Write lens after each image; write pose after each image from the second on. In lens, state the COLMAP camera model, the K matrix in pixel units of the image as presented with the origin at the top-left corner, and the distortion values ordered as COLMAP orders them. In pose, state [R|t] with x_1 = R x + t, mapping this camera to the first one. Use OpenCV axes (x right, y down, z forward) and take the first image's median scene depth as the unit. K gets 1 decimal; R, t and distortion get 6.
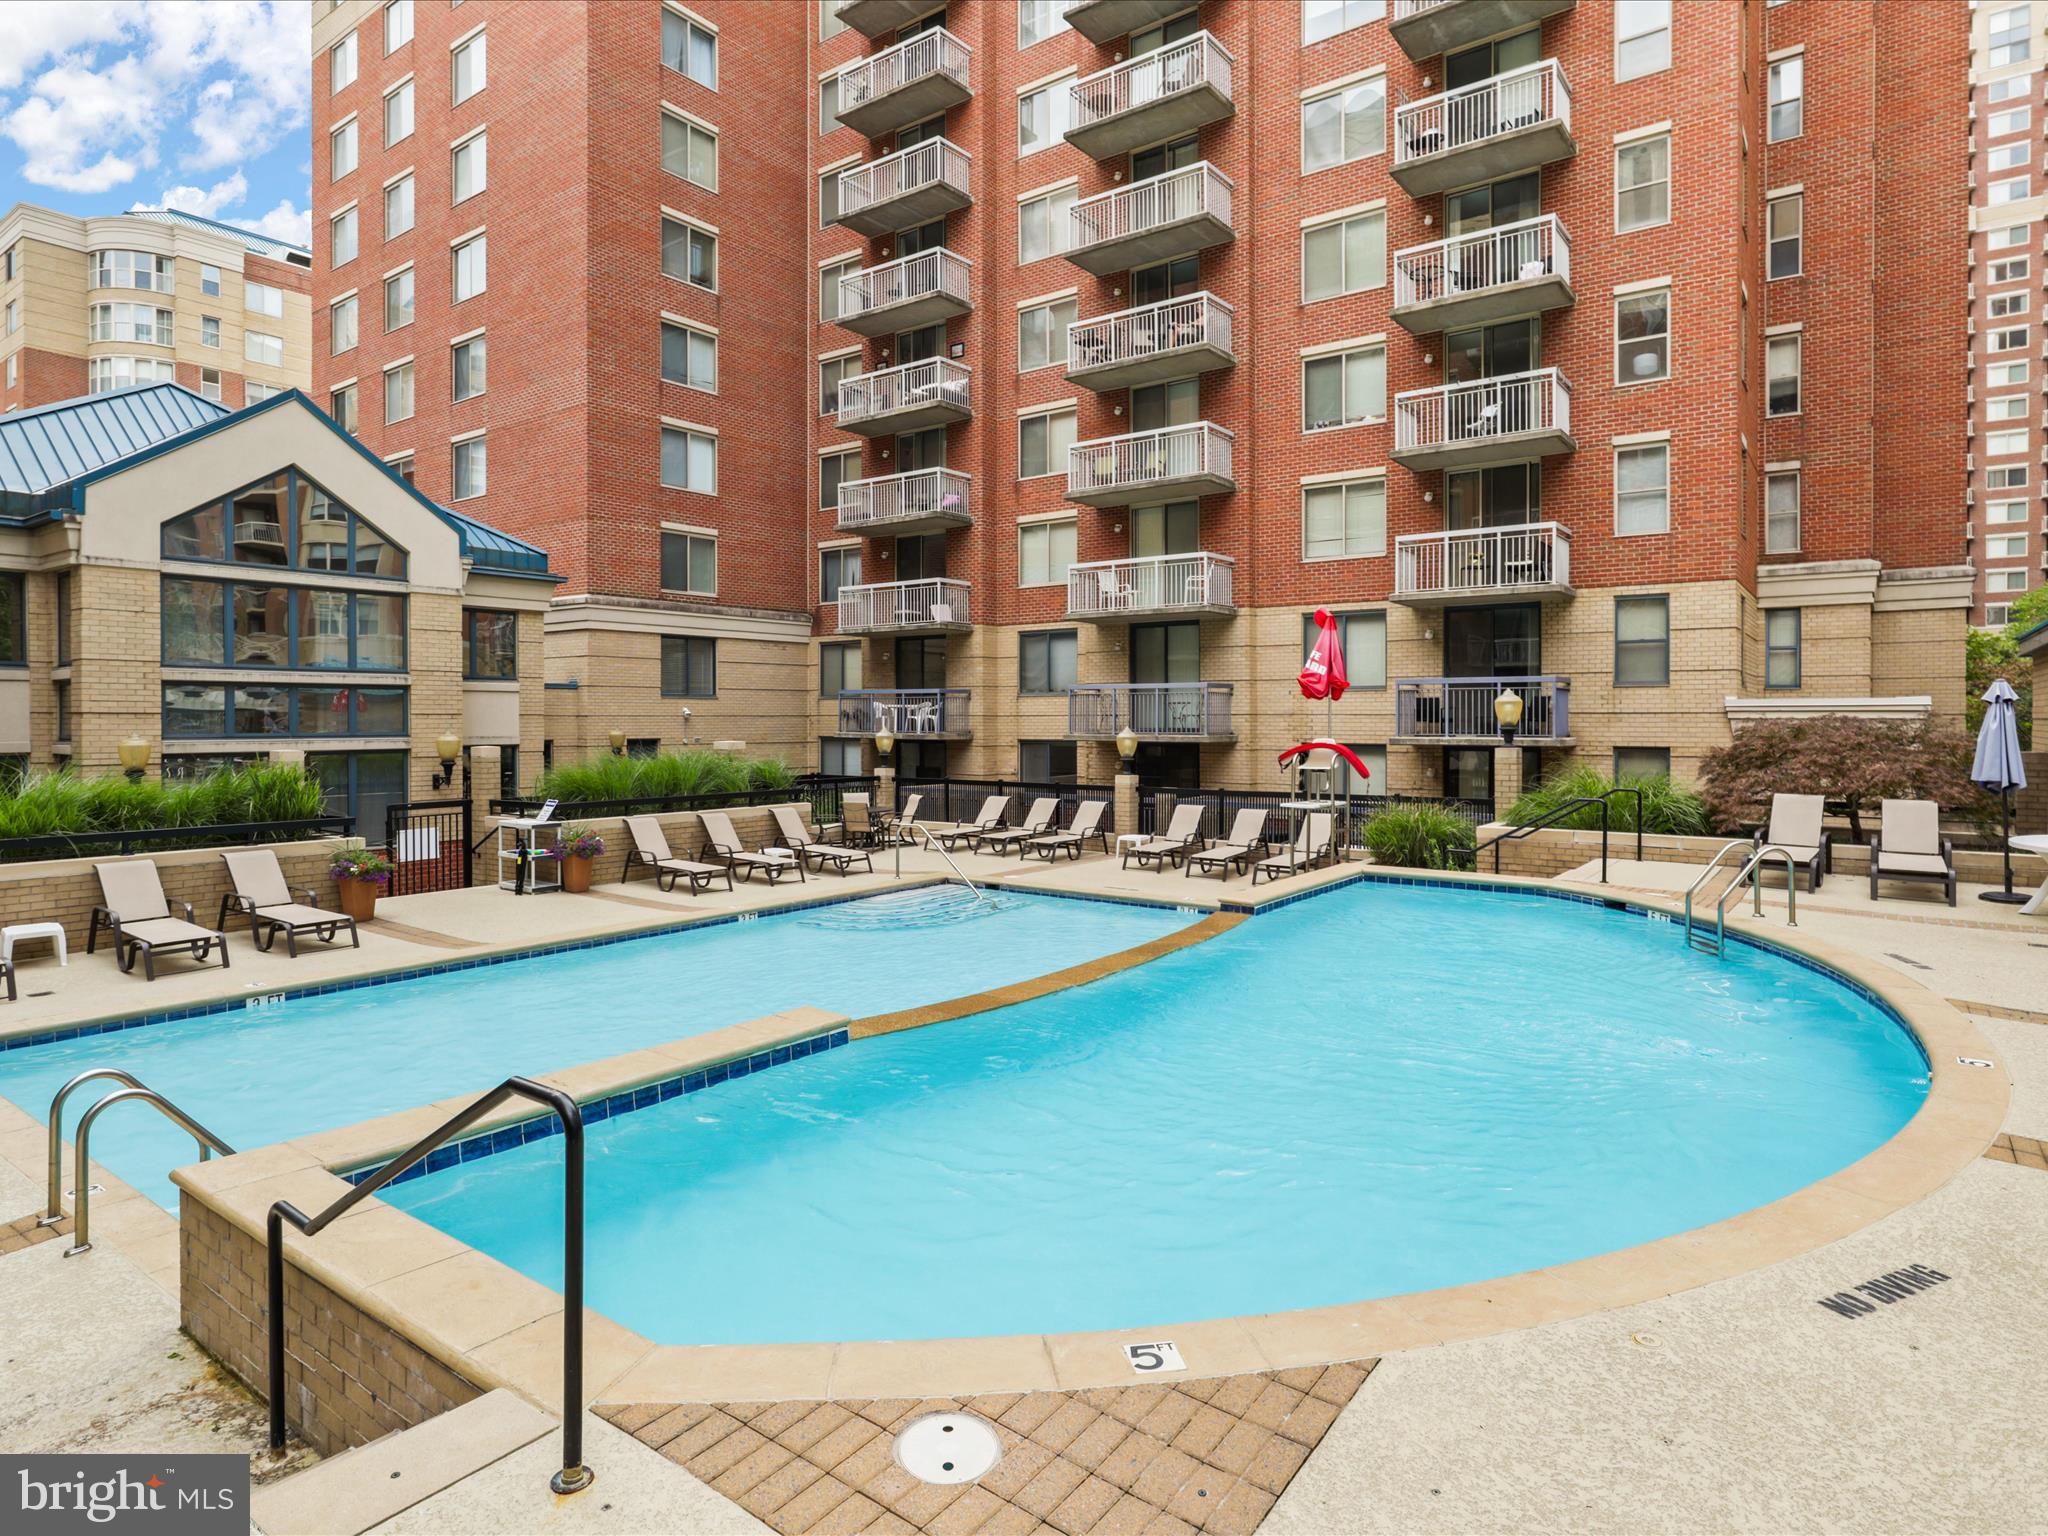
lens RADIAL K [[1203.4, 0, 1021.2], [0, 1203.4, 715.5], [0, 0, 1]] dist [-0.018705, 0.024649]
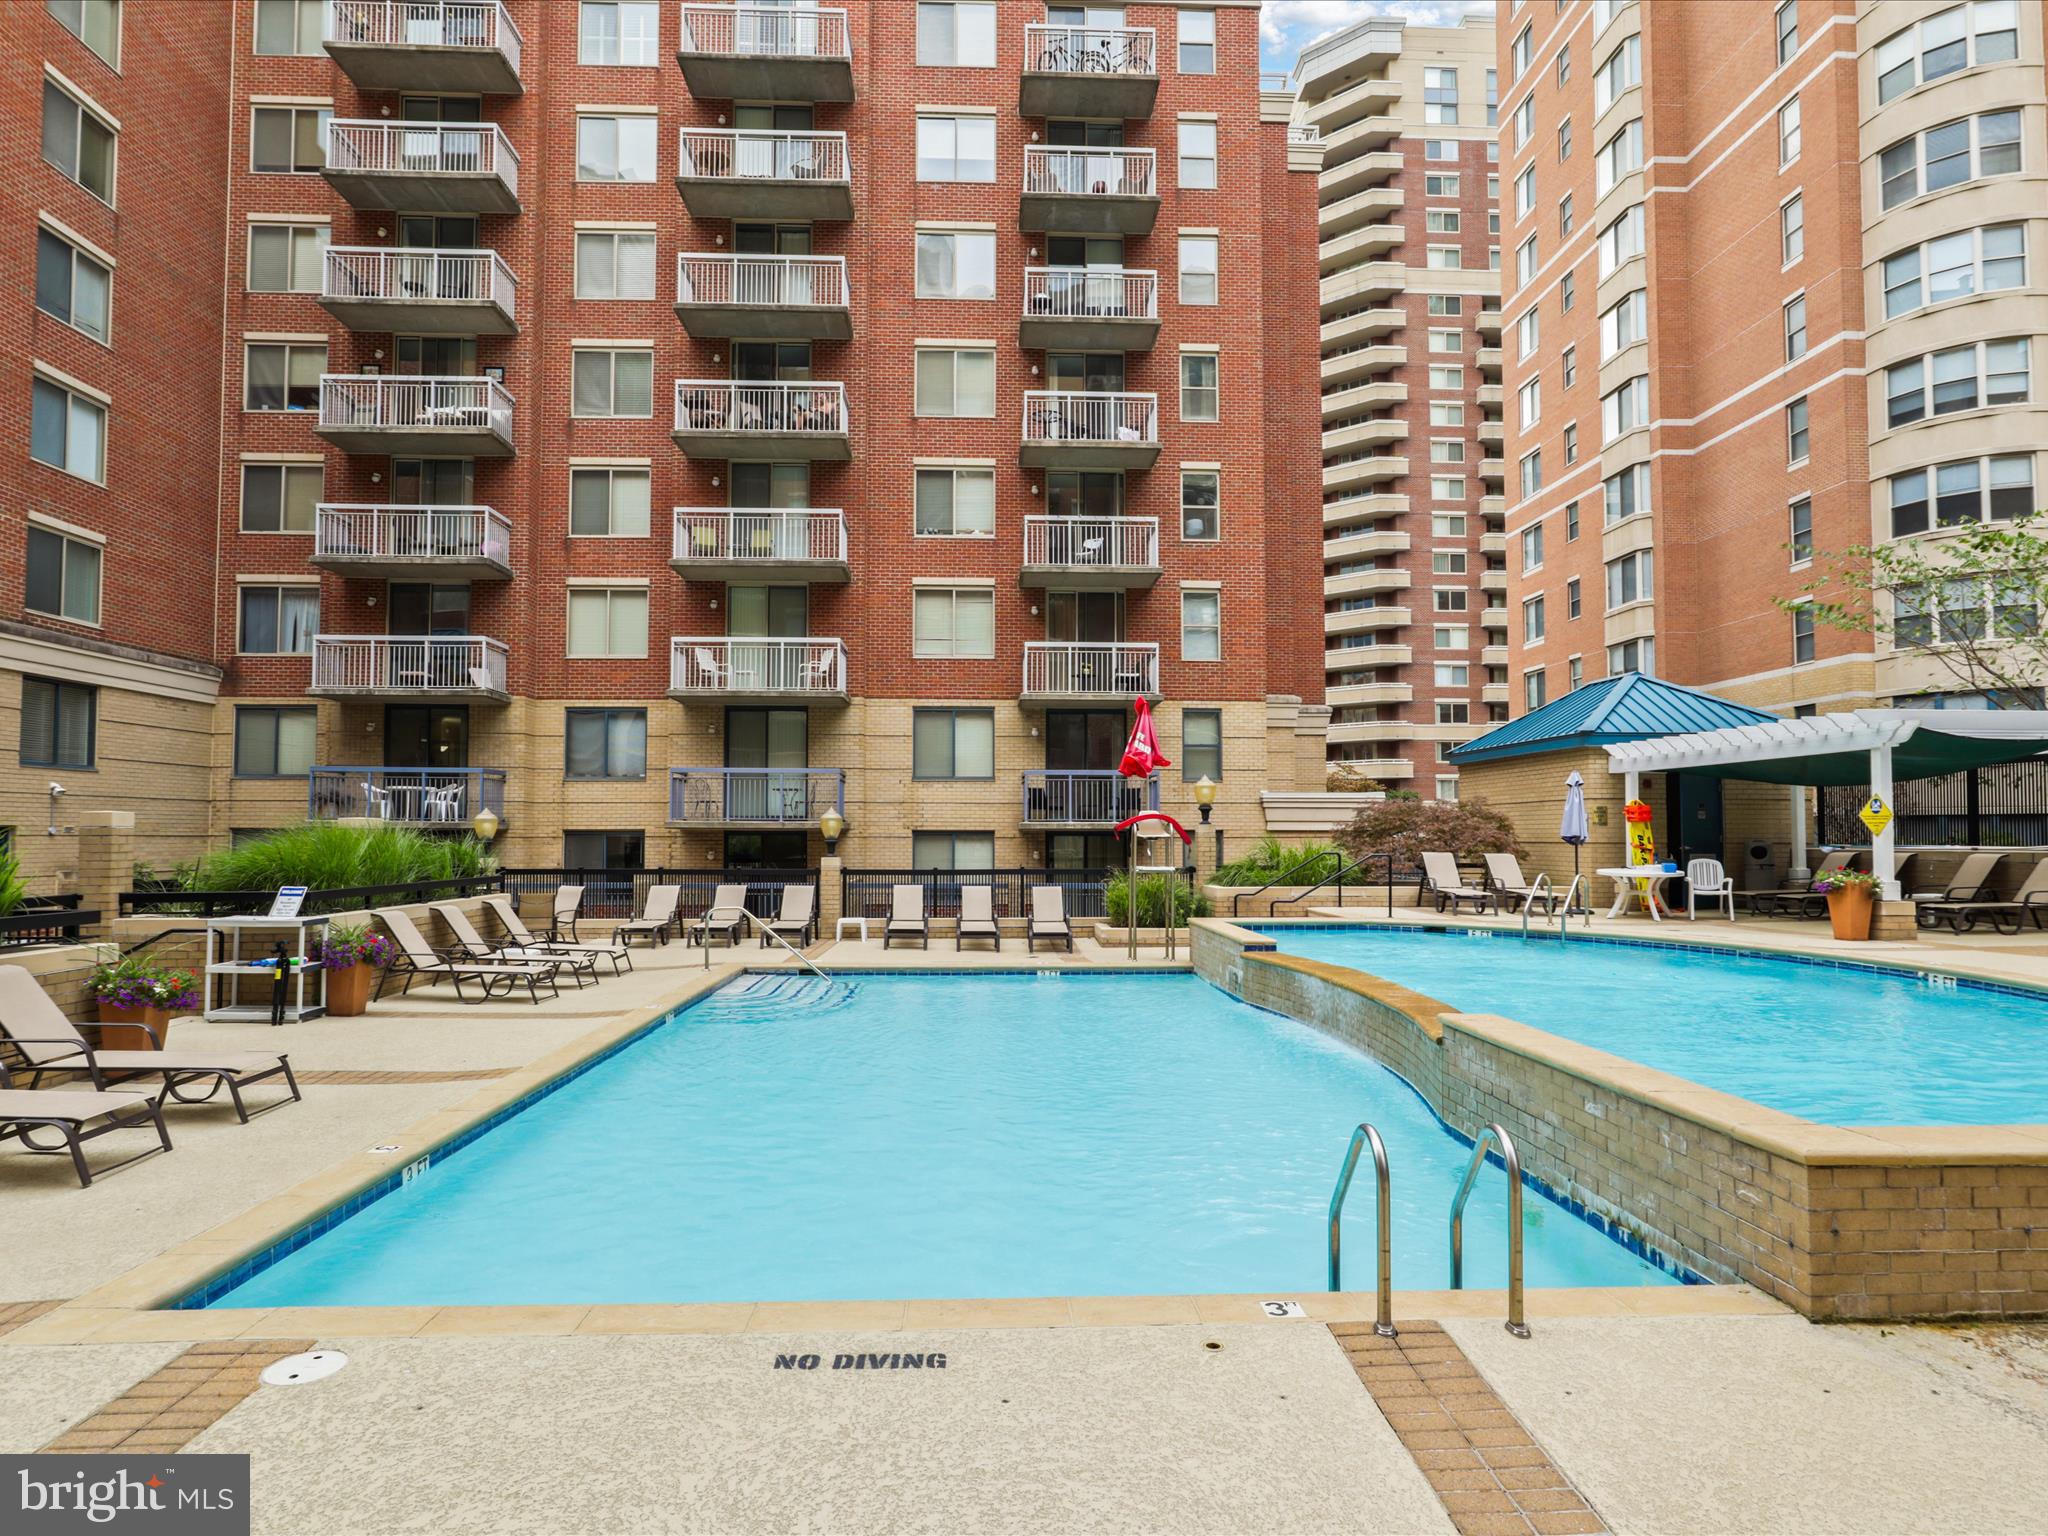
lens RADIAL K [[1203.8, 0, 1026.7], [0, 1203.8, 773.5], [0, 0, 1]] dist [-0.020904, 0.021454]
pose [[0.762903, 0.035925, 0.645514, -0.336522], [-0.002182, 0.998592, -0.052997, 0.026527], [-0.646510, 0.039023, 0.761907, 0.128486]]
